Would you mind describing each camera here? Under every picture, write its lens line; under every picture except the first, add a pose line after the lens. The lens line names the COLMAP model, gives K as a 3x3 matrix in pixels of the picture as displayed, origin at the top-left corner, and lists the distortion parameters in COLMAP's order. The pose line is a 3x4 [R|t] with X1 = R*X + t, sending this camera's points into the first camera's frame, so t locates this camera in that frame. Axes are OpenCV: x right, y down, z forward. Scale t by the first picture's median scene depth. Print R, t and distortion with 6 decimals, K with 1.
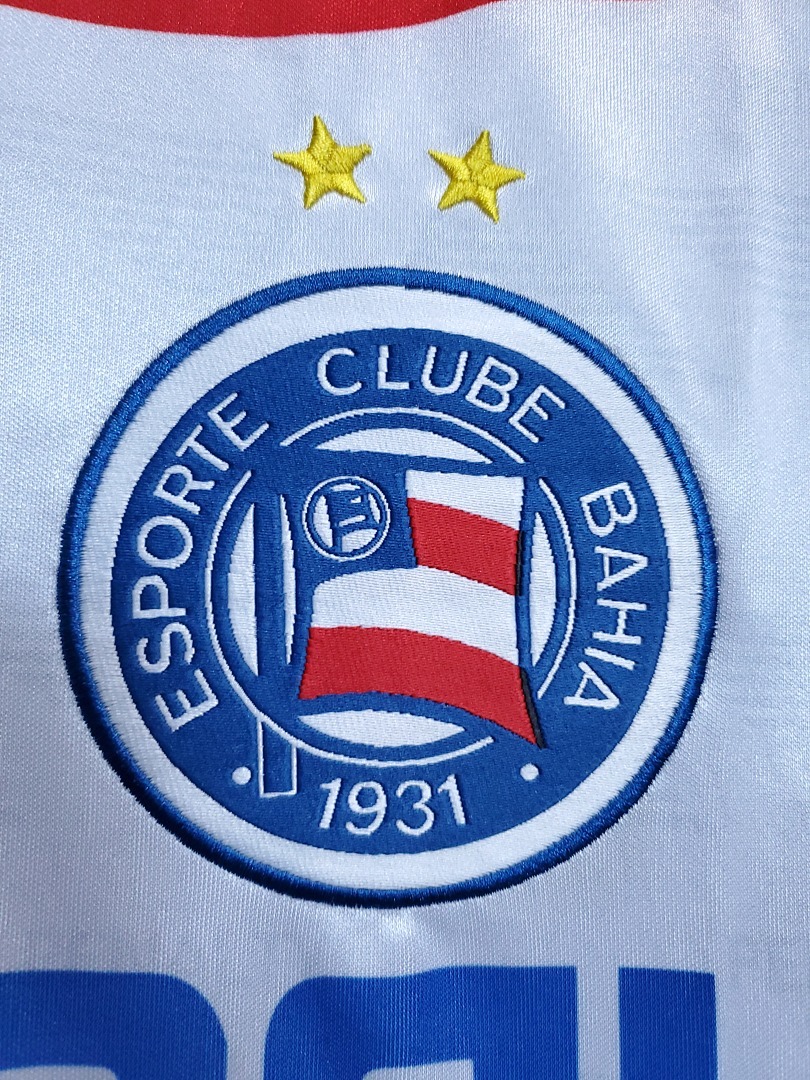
lens RADIAL K [[825.8, 0, 404.9], [0, 825.8, 539.2], [0, 0, 1]] dist [-0.006112, -0.001498]
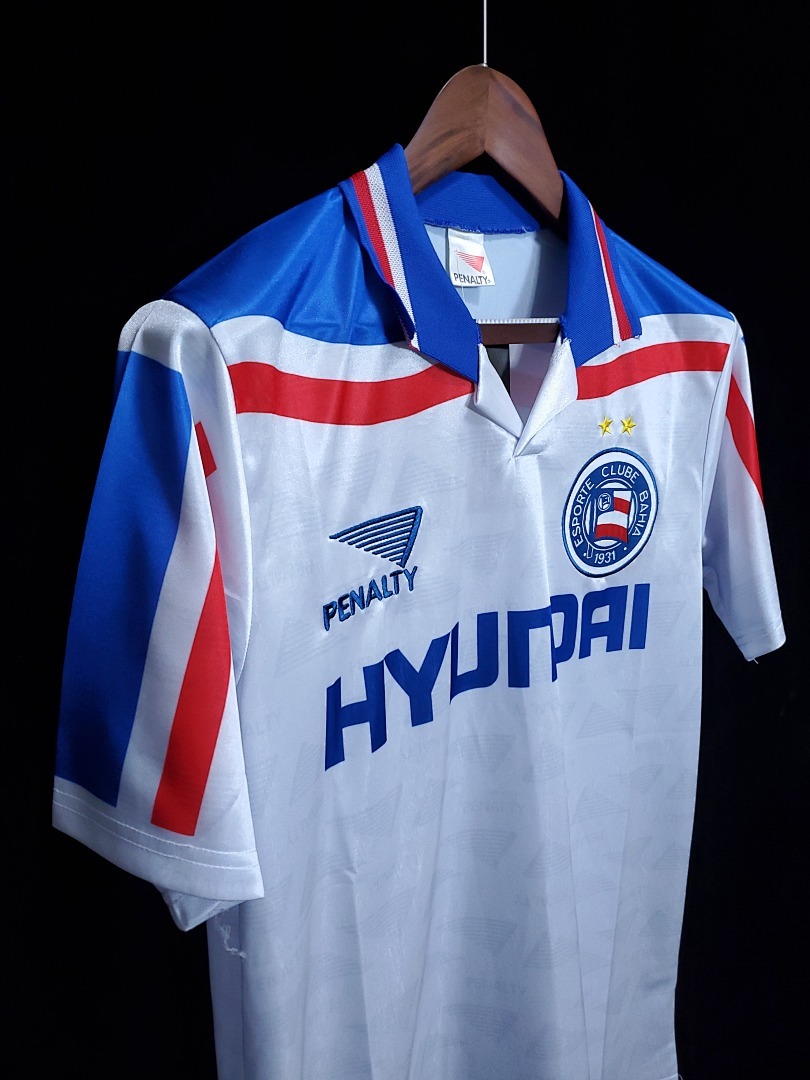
lens RADIAL K [[825.8, 0, 404.9], [0, 825.8, 540.6], [0, 0, 1]] dist [-0.006112, -0.001498]
pose [[0.887987, -0.082467, 0.452413, -3.307451], [-0.053024, 0.958867, 0.278859, -1.092782], [-0.456801, -0.271612, 0.847089, -2.622215]]
